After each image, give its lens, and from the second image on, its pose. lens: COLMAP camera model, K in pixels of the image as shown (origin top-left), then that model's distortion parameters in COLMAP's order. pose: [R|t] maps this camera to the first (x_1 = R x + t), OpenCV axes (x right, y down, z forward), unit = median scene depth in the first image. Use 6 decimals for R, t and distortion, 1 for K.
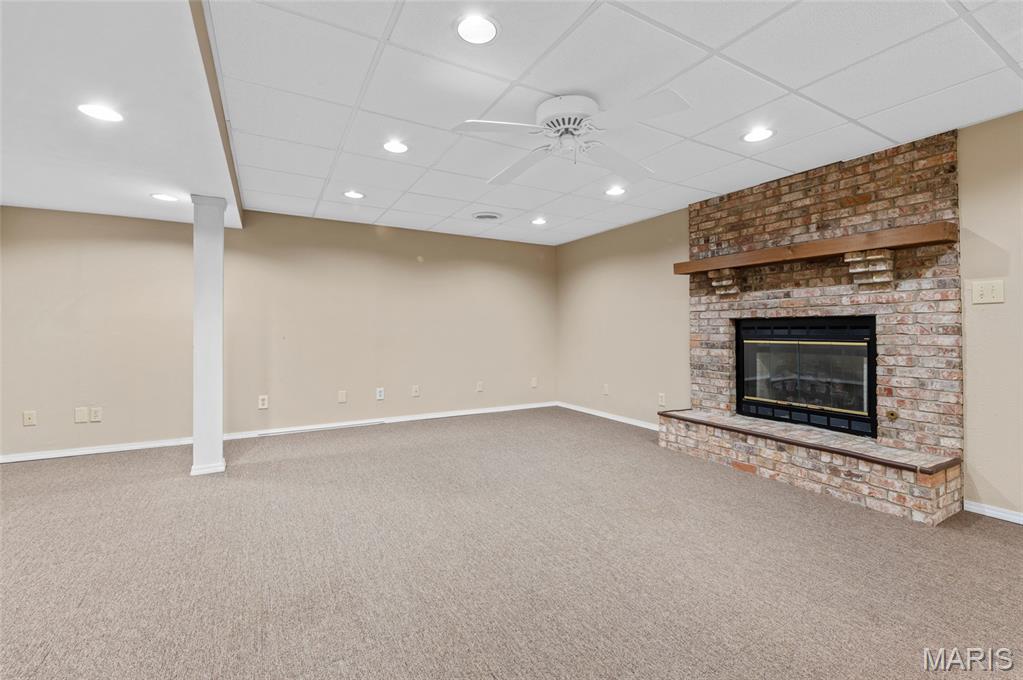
lens RADIAL K [[431.2, 0, 527.3], [0, 431.2, 333.8], [0, 0, 1]] dist [-0.010292, -0.000098]
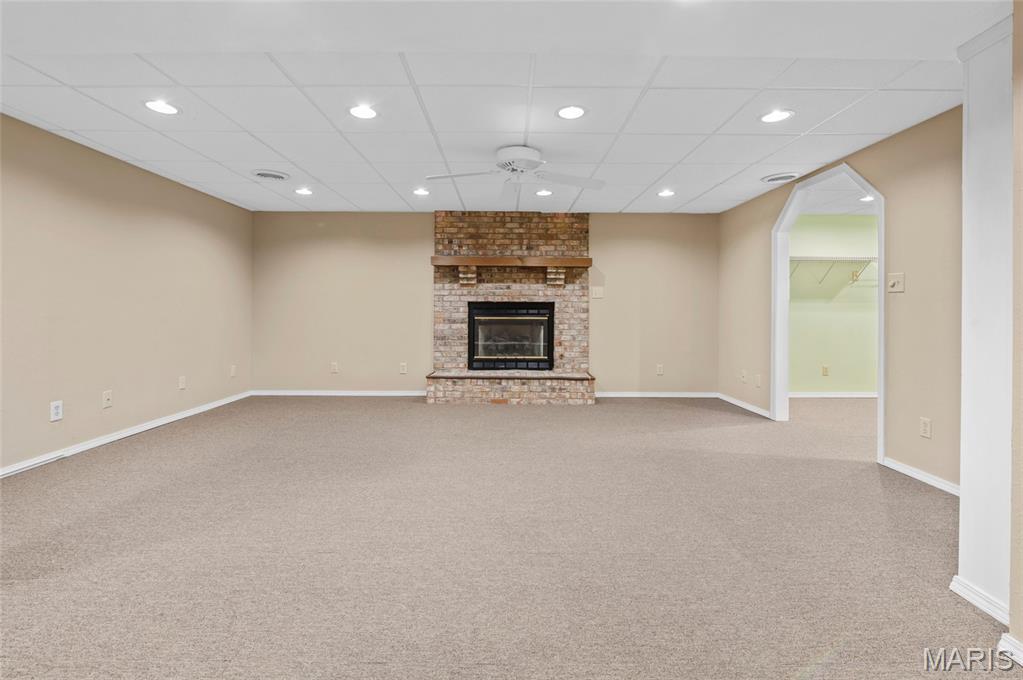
lens RADIAL K [[445.8, 0, 498.8], [0, 445.8, 320.4], [0, 0, 1]] dist [-0.012717, -0.000024]
pose [[0.511450, -0.015159, 0.859179, -0.823642], [0.001098, 0.999855, 0.016988, 0.001370], [-0.859312, -0.007745, 0.511393, 0.208098]]
